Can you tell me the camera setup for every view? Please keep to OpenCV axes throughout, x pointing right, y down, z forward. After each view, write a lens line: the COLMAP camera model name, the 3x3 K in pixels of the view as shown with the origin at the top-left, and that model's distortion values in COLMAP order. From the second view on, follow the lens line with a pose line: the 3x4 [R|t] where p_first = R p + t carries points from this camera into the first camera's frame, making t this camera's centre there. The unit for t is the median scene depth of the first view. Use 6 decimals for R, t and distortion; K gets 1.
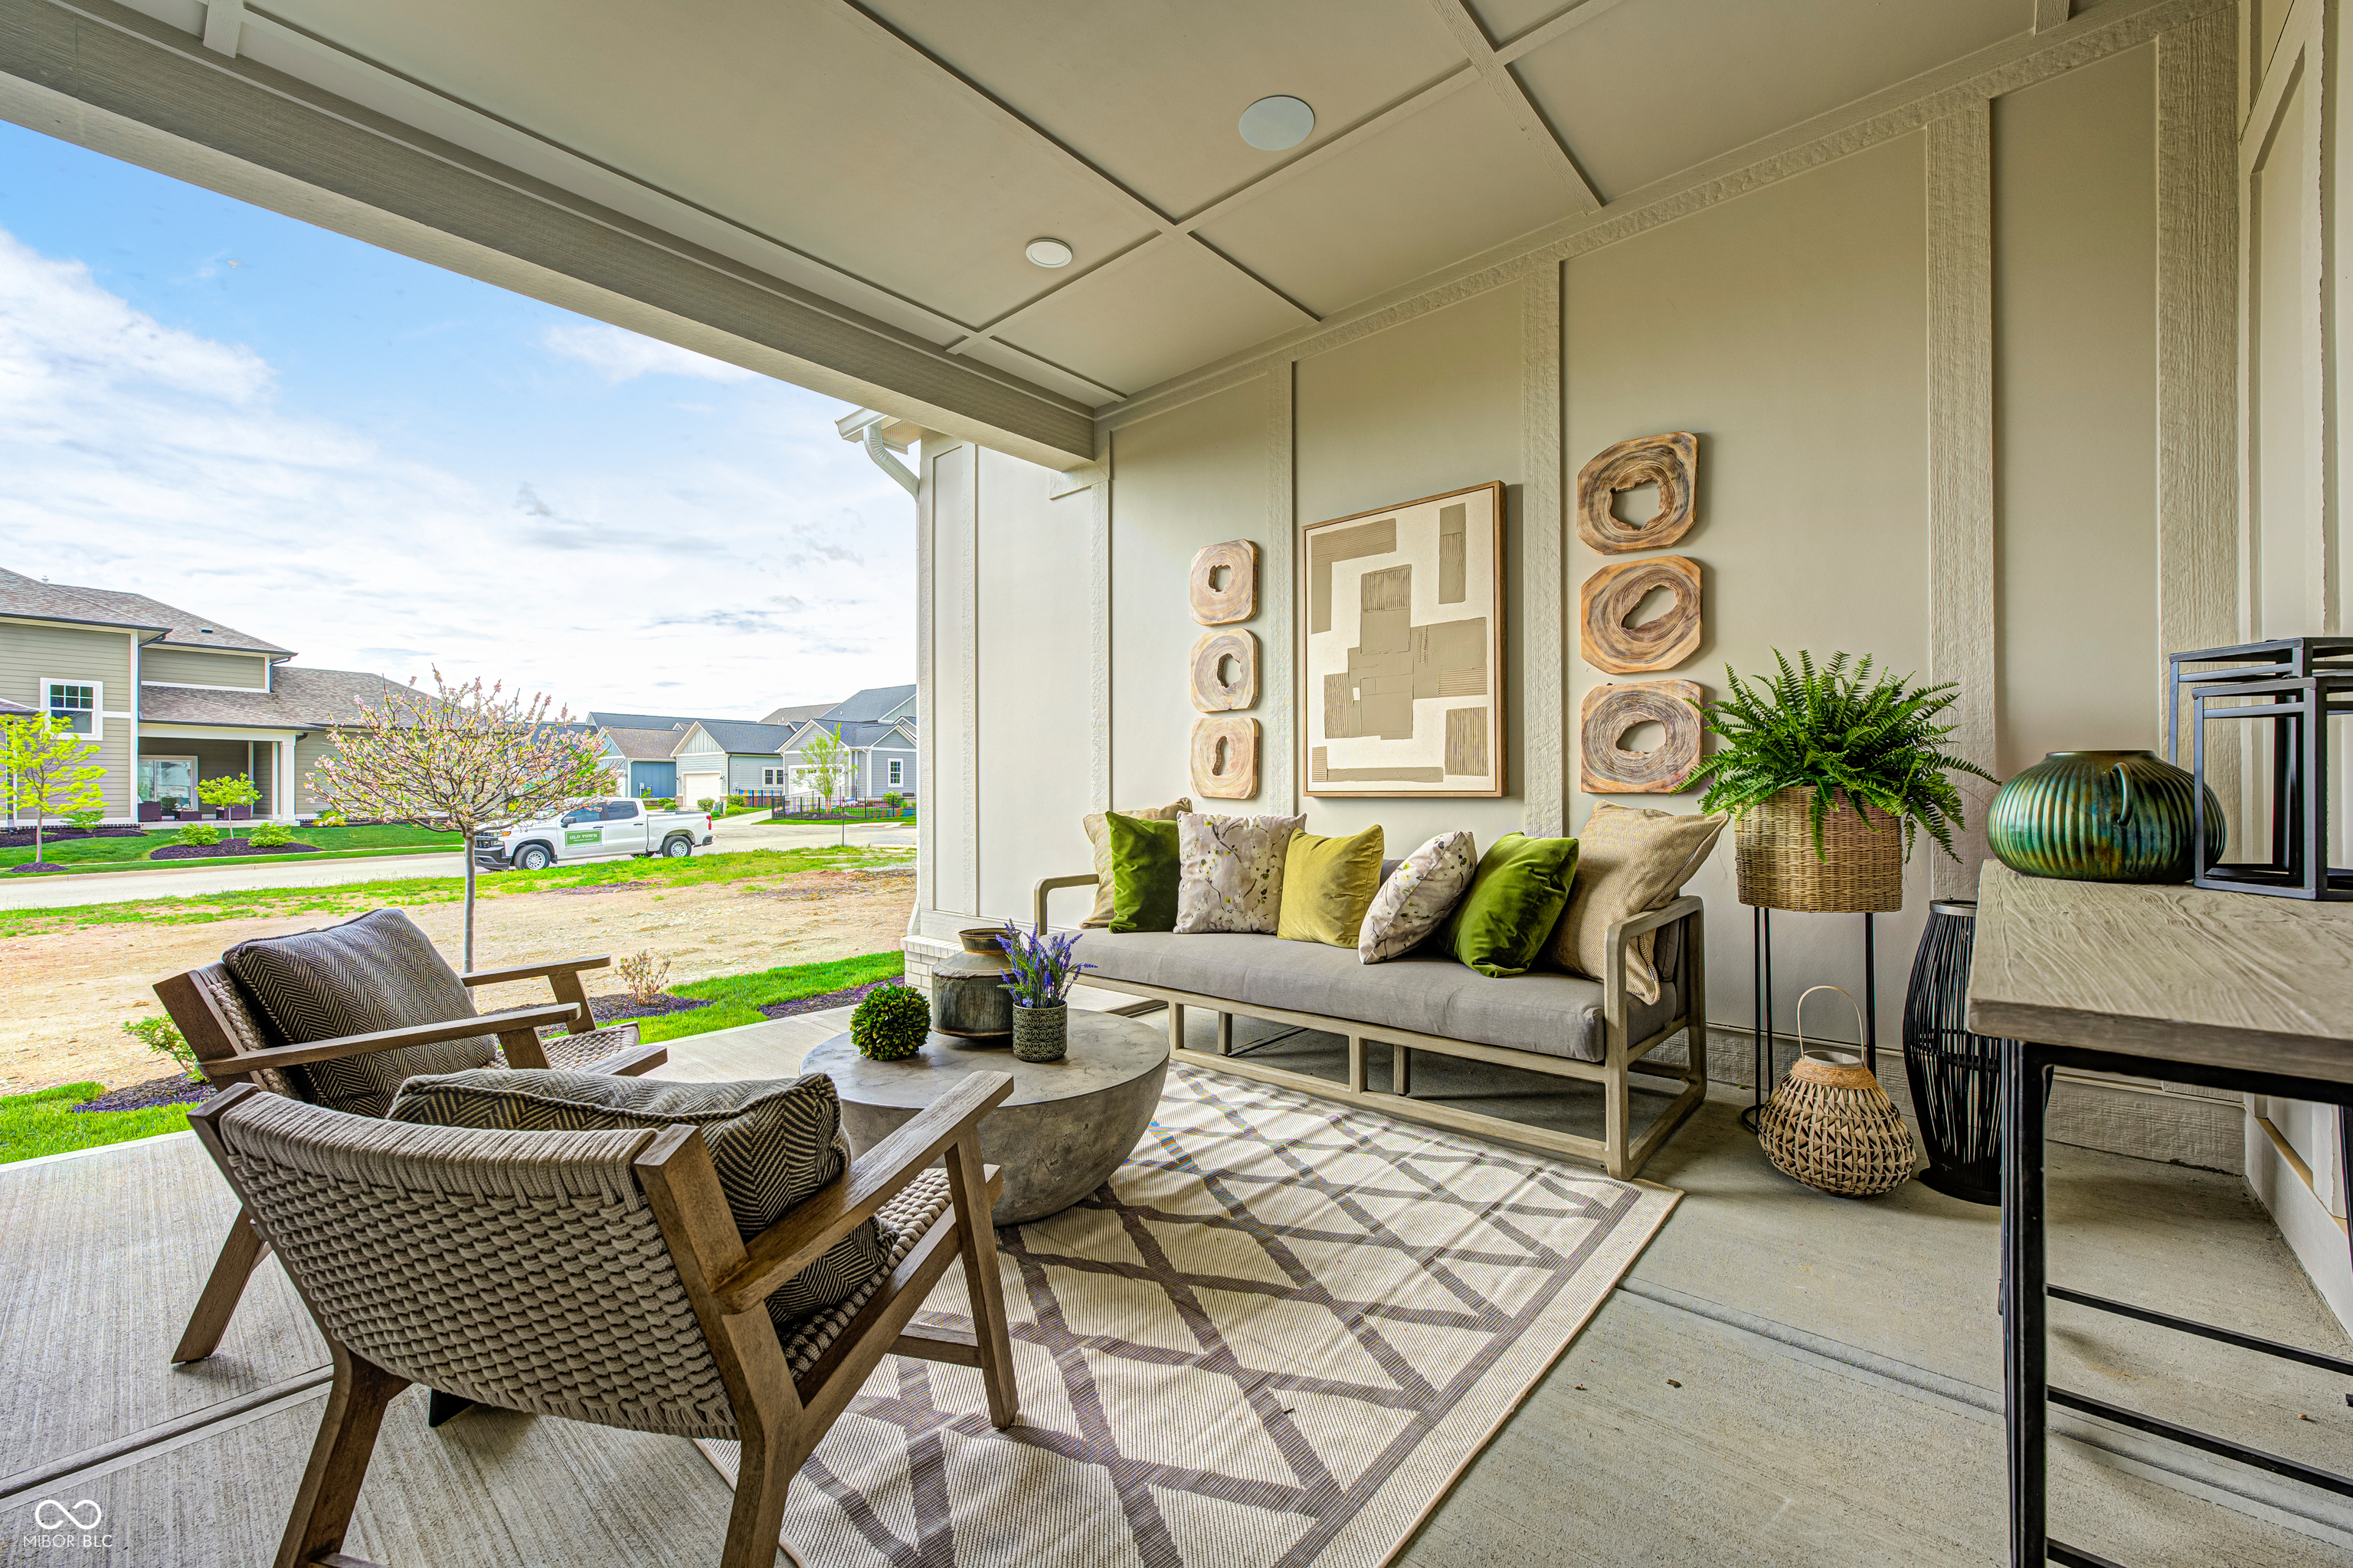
lens RADIAL K [[922.3, 0, 1176.5], [0, 922.3, 784.0], [0, 0, 1]] dist [-0.001891, 0.000309]
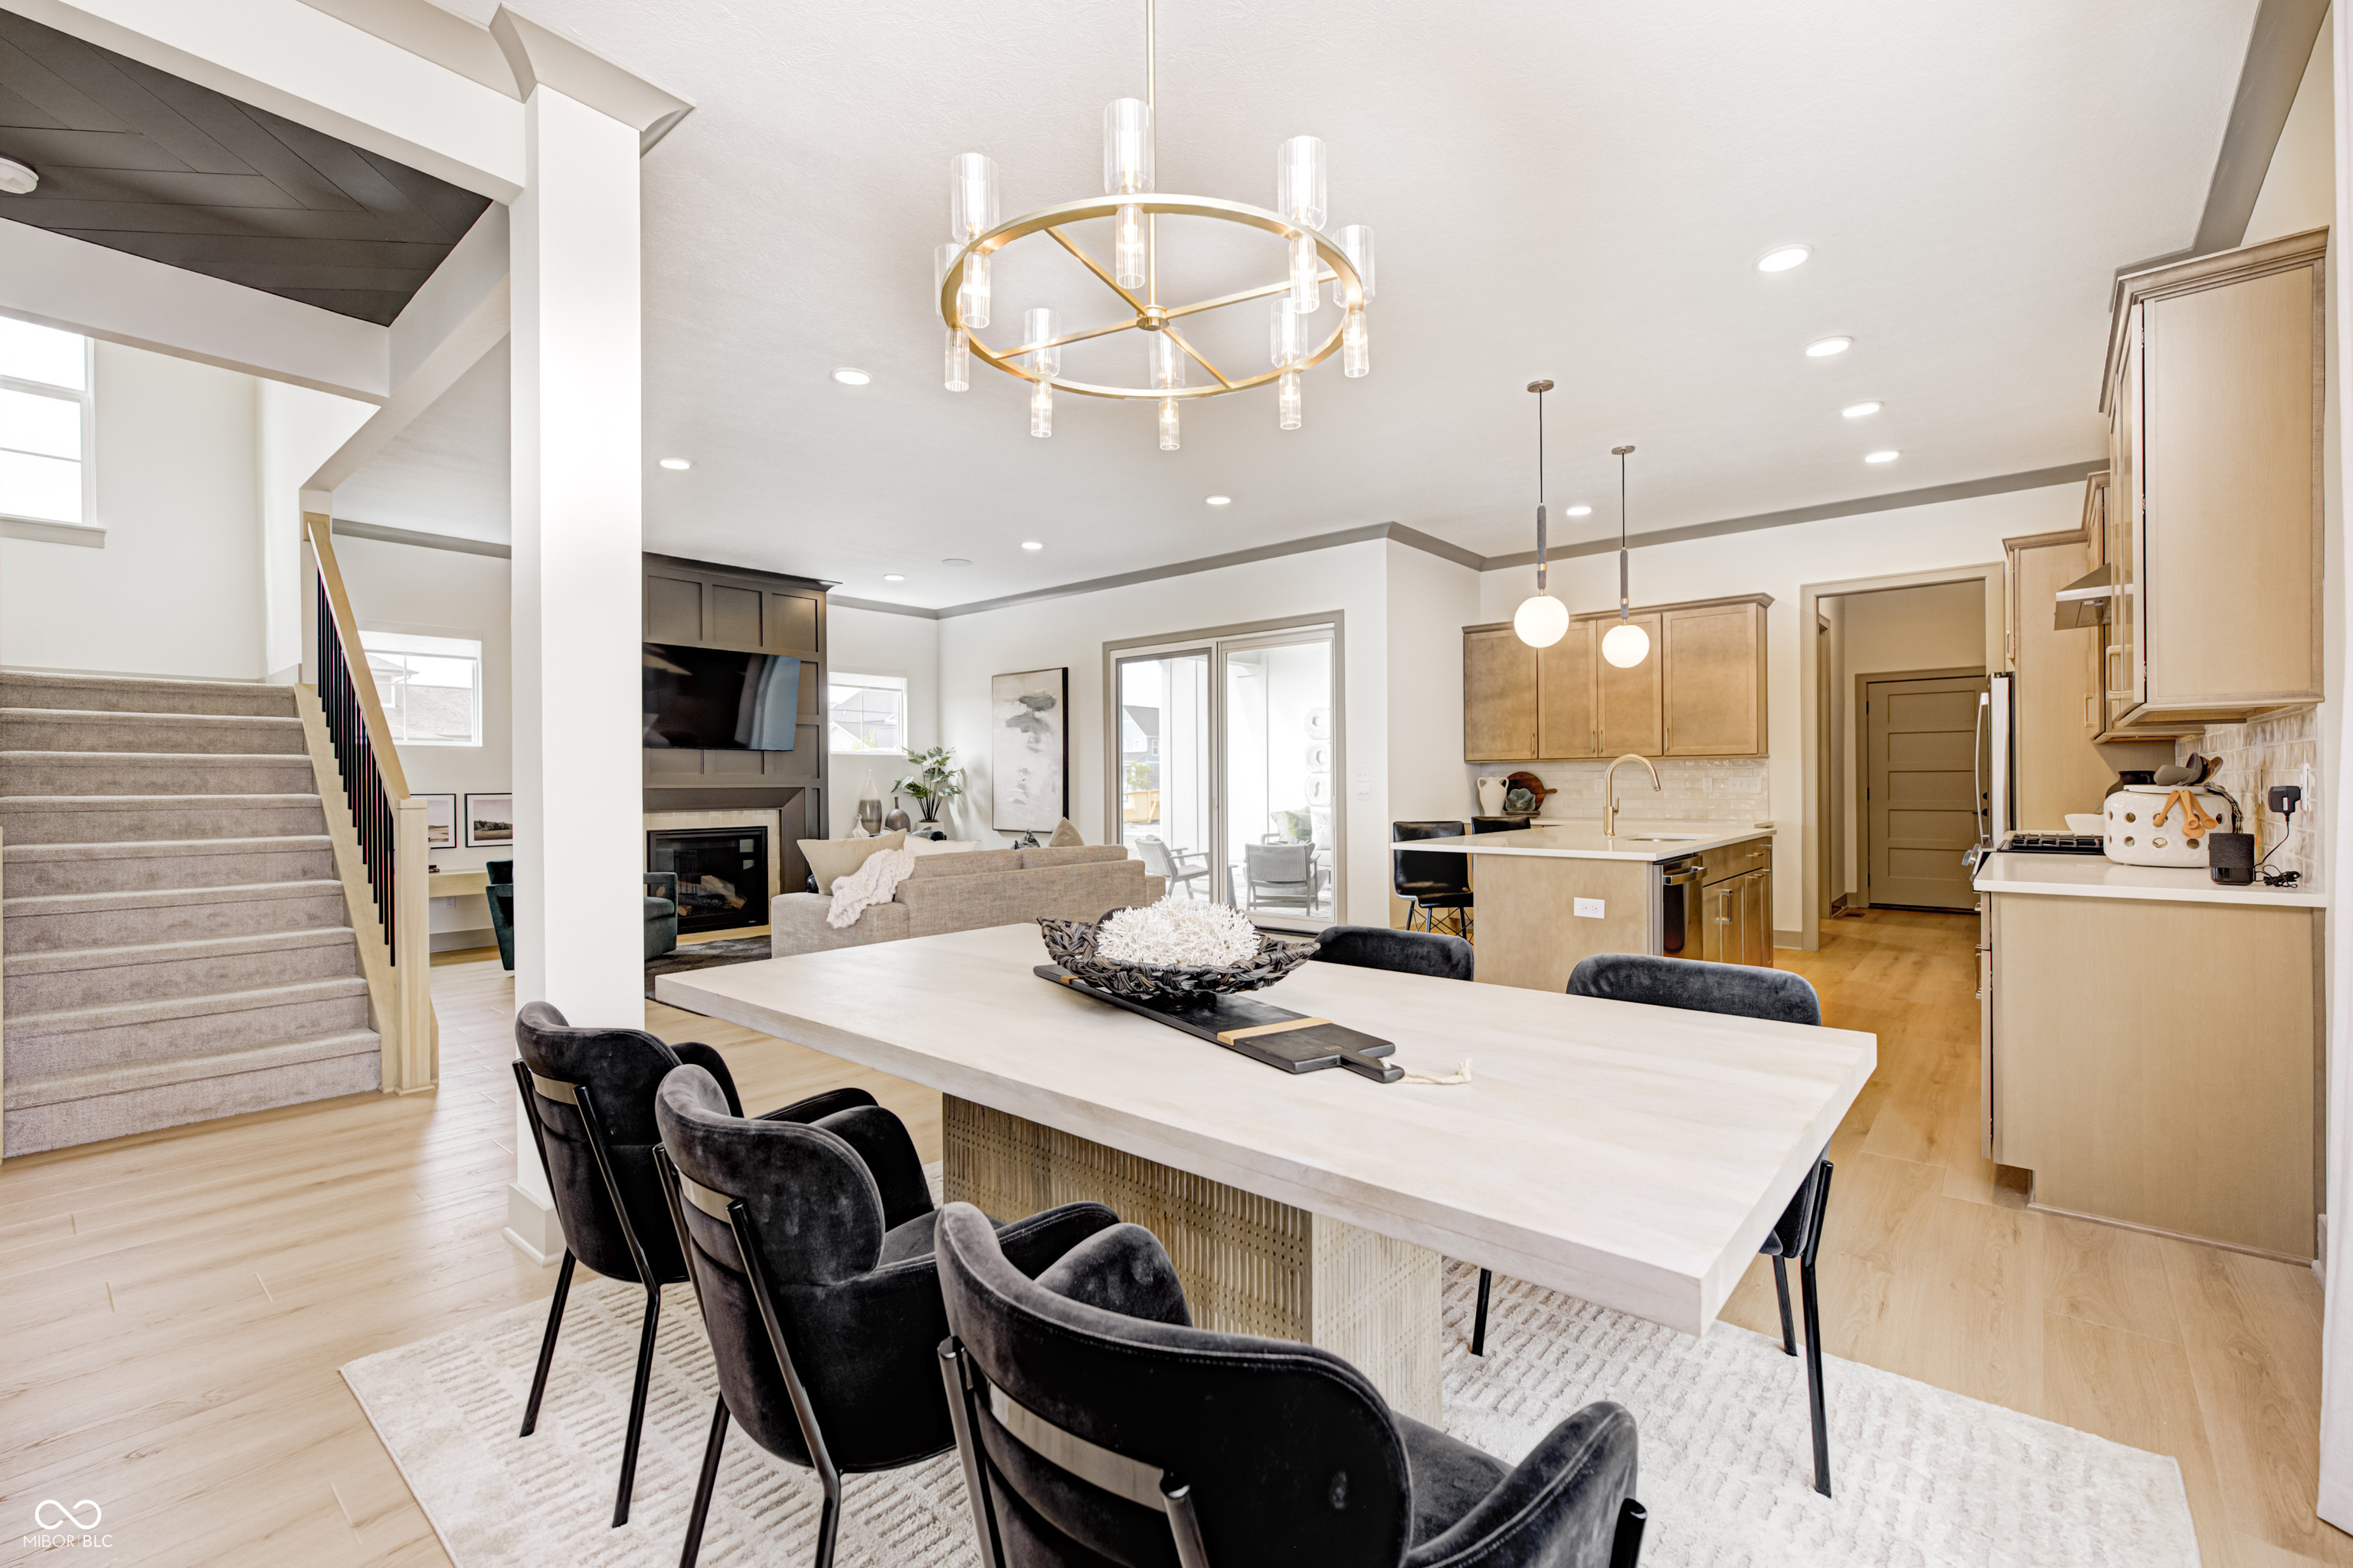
lens RADIAL K [[1016.1, 0, 1176.5], [0, 1016.1, 784.0], [0, 0, 1]] dist [0.000978, 0.000090]
pose [[0.999777, -0.005211, 0.020463, -0.559150], [0.005079, 0.999966, 0.006539, -0.089951], [-0.020497, -0.006433, 0.999769, -2.532754]]
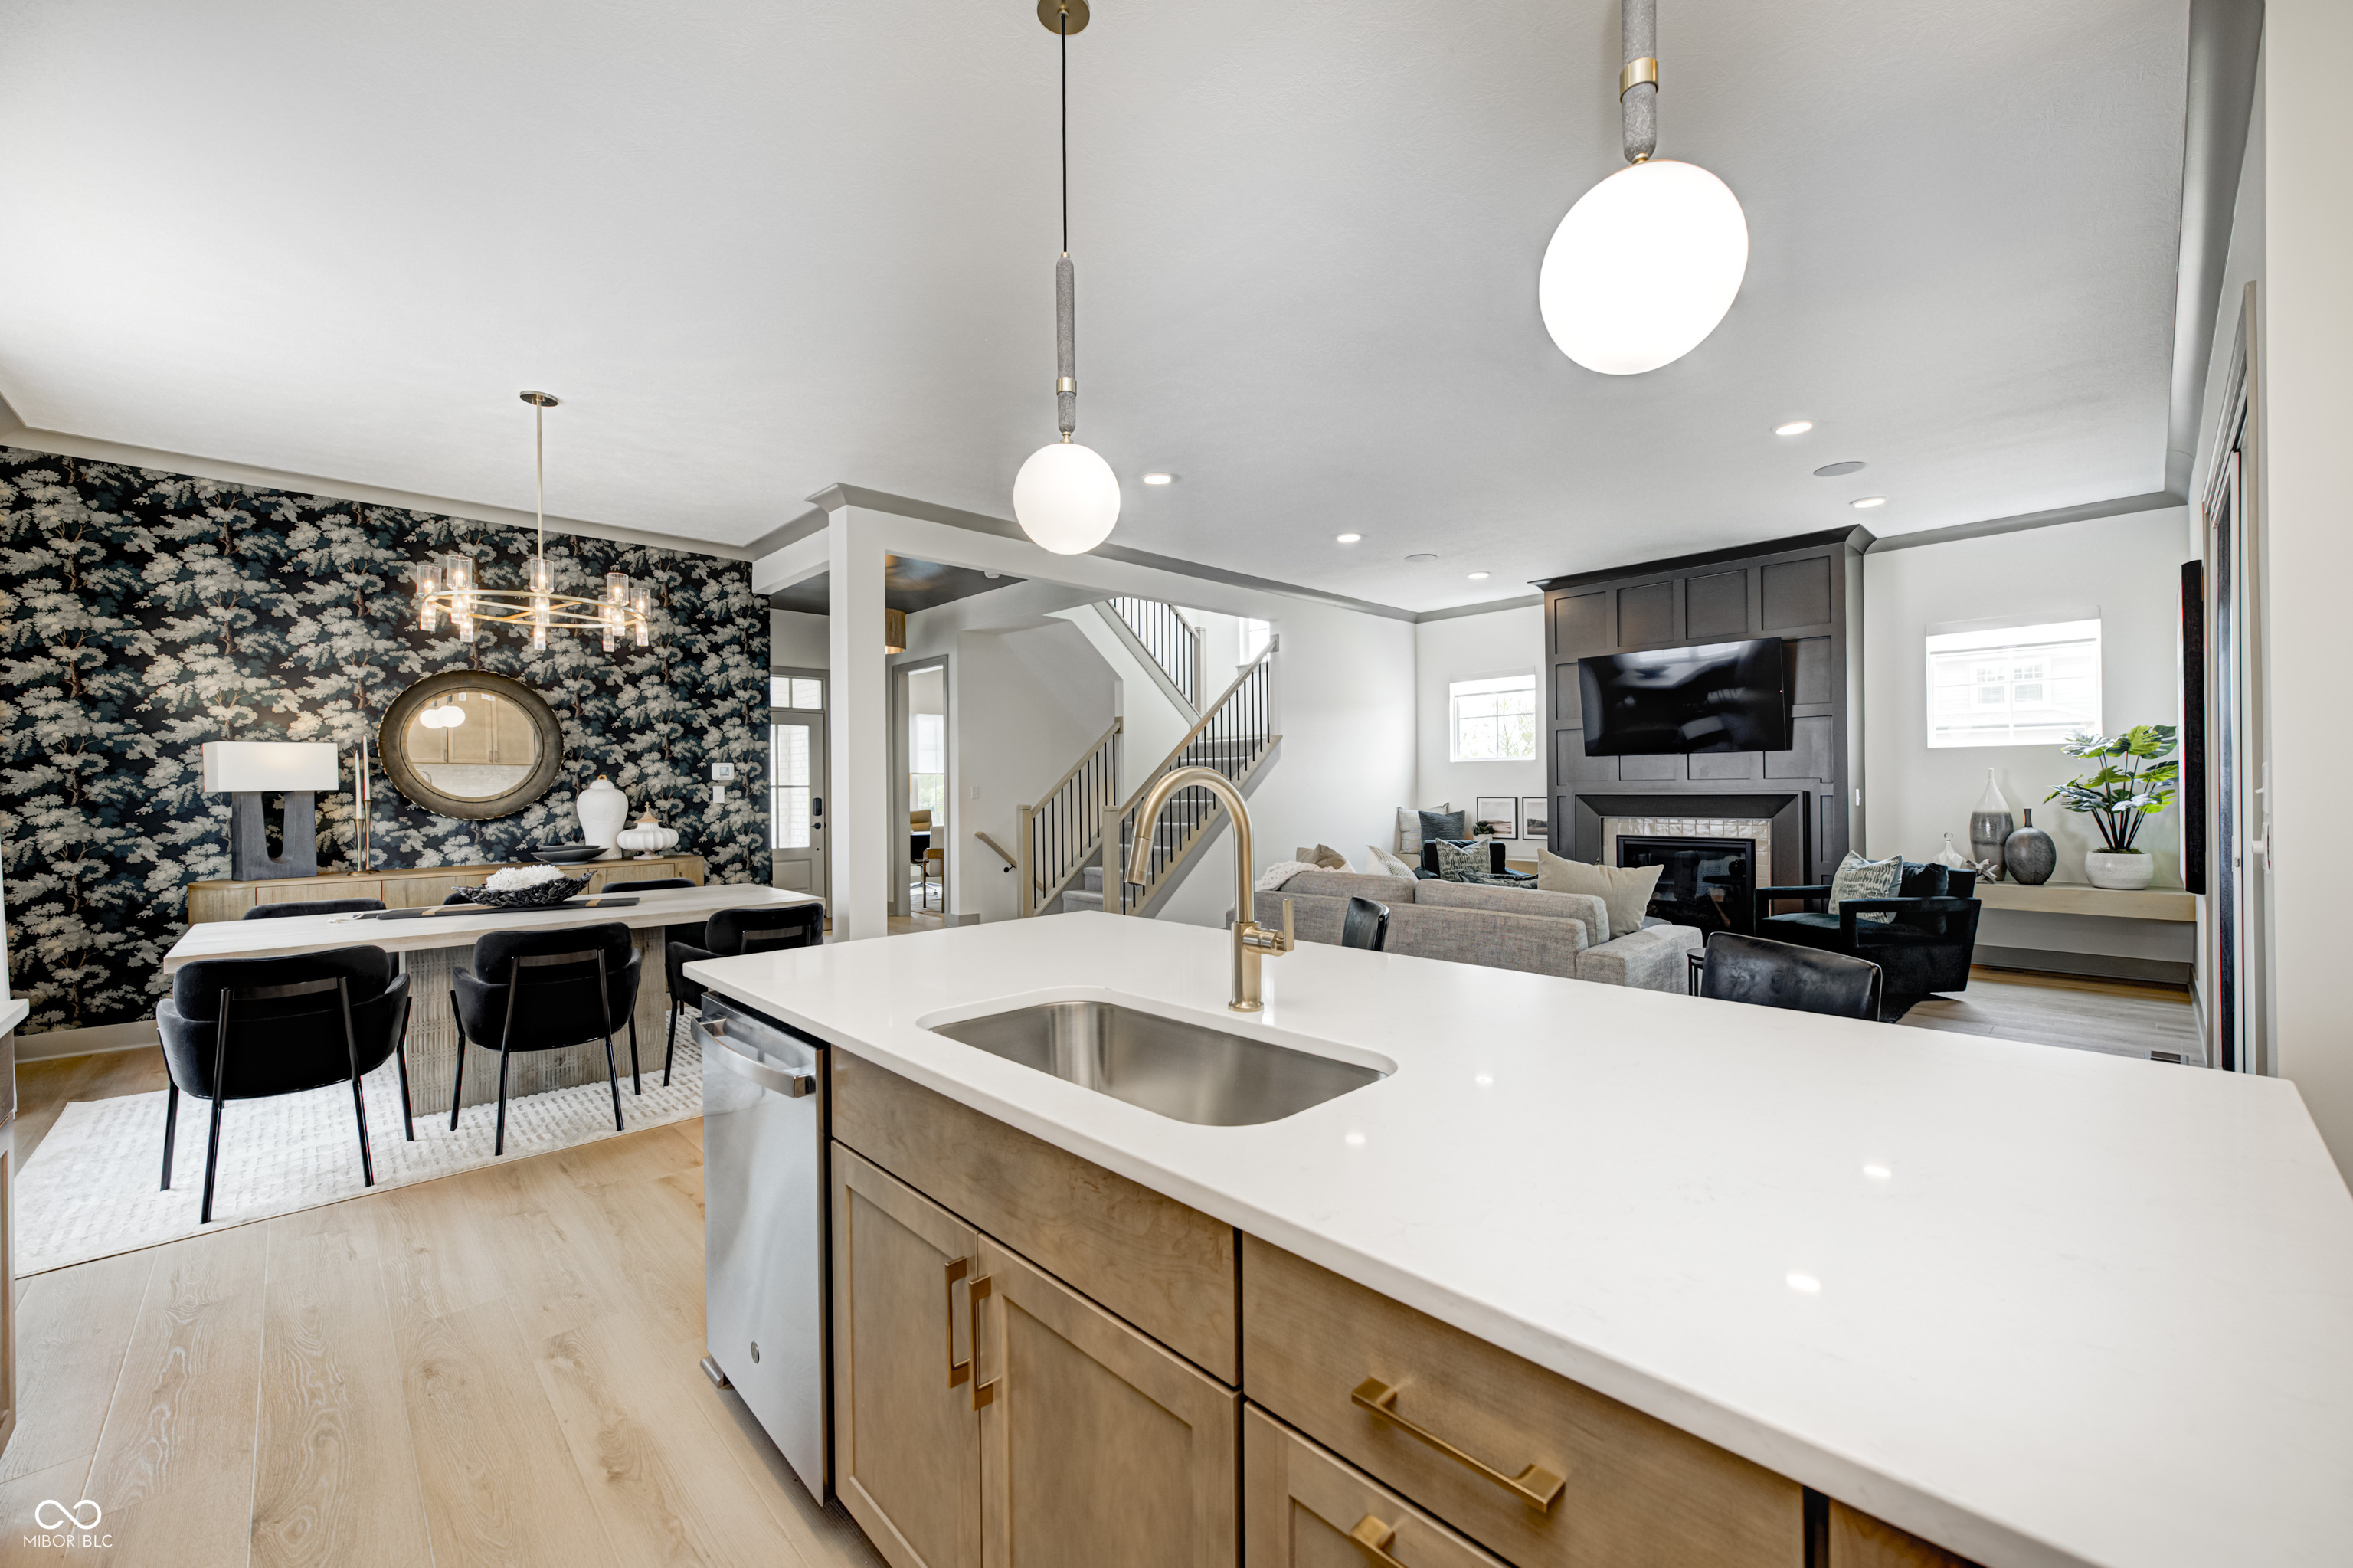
lens RADIAL K [[922.3, 0, 1176.5], [0, 922.3, 784.0], [0, 0, 1]] dist [-0.001891, 0.000309]
pose [[-0.077795, -0.001620, -0.996968, 0.592127], [0.017290, 0.999846, -0.002974, -0.108229], [0.996819, -0.017469, -0.077755, -0.993364]]
